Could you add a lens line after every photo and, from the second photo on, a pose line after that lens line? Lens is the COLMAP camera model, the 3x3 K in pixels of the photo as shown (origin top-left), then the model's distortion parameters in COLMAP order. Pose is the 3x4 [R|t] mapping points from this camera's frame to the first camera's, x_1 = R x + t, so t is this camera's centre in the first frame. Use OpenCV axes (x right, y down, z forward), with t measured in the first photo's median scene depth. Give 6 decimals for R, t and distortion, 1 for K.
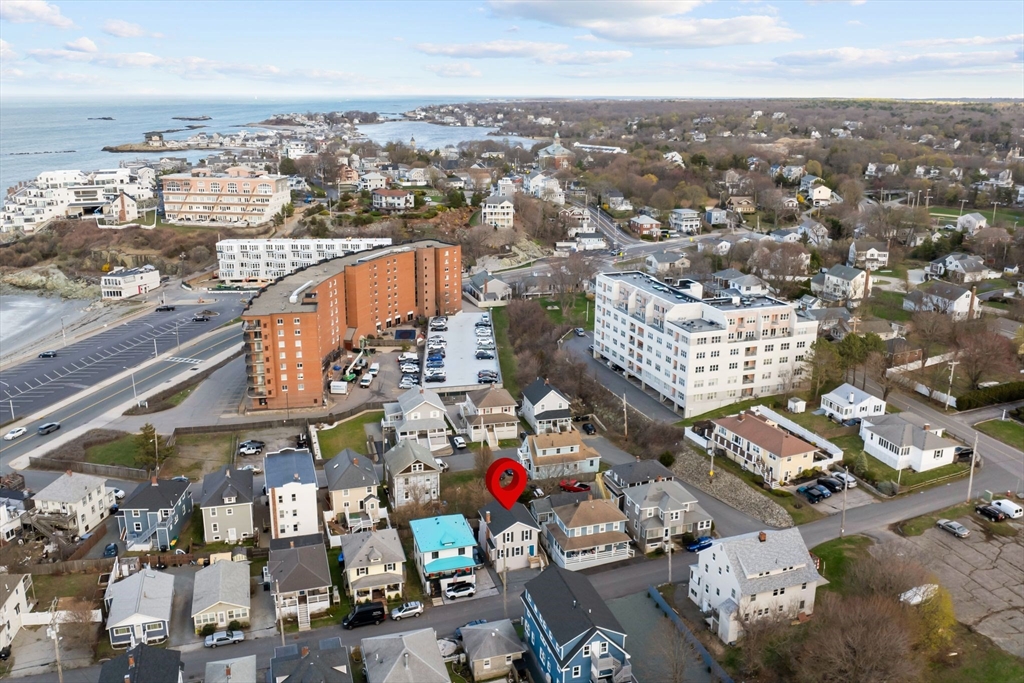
lens RADIAL K [[863.0, 0, 512.0], [0, 863.0, 341.5], [0, 0, 1]] dist [0.008088, 0.002999]
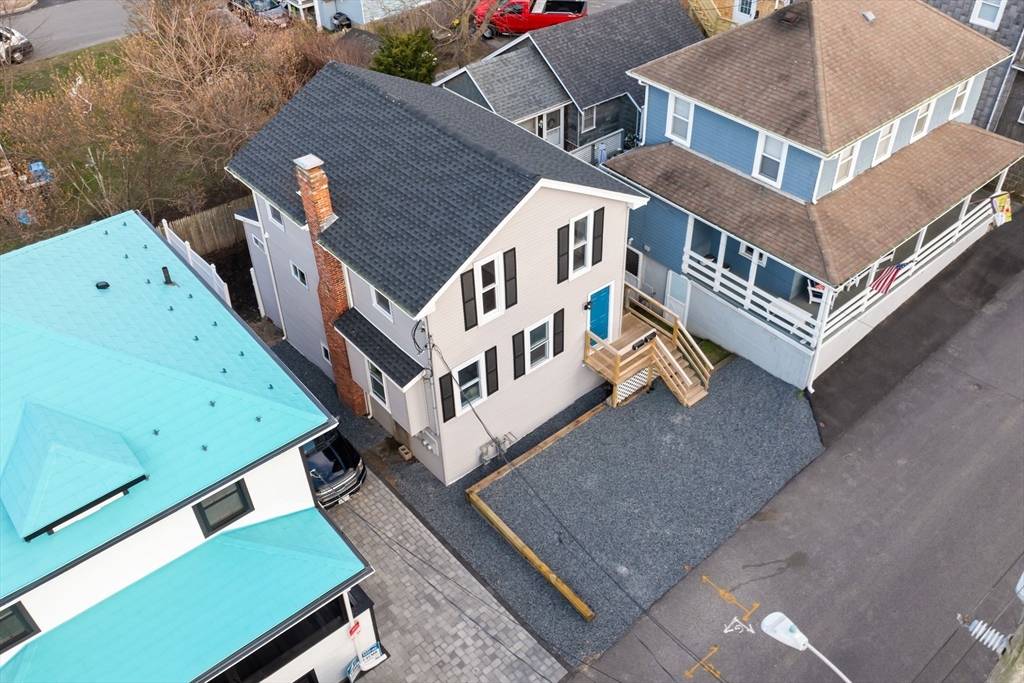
lens RADIAL K [[863.0, 0, 512.0], [0, 863.0, 341.5], [0, 0, 1]] dist [0.008088, 0.002999]
pose [[0.915973, -0.277959, 0.289366, -0.048401], [0.129749, 0.887622, 0.441919, 0.167169], [-0.379683, -0.367241, 0.849102, 0.863893]]
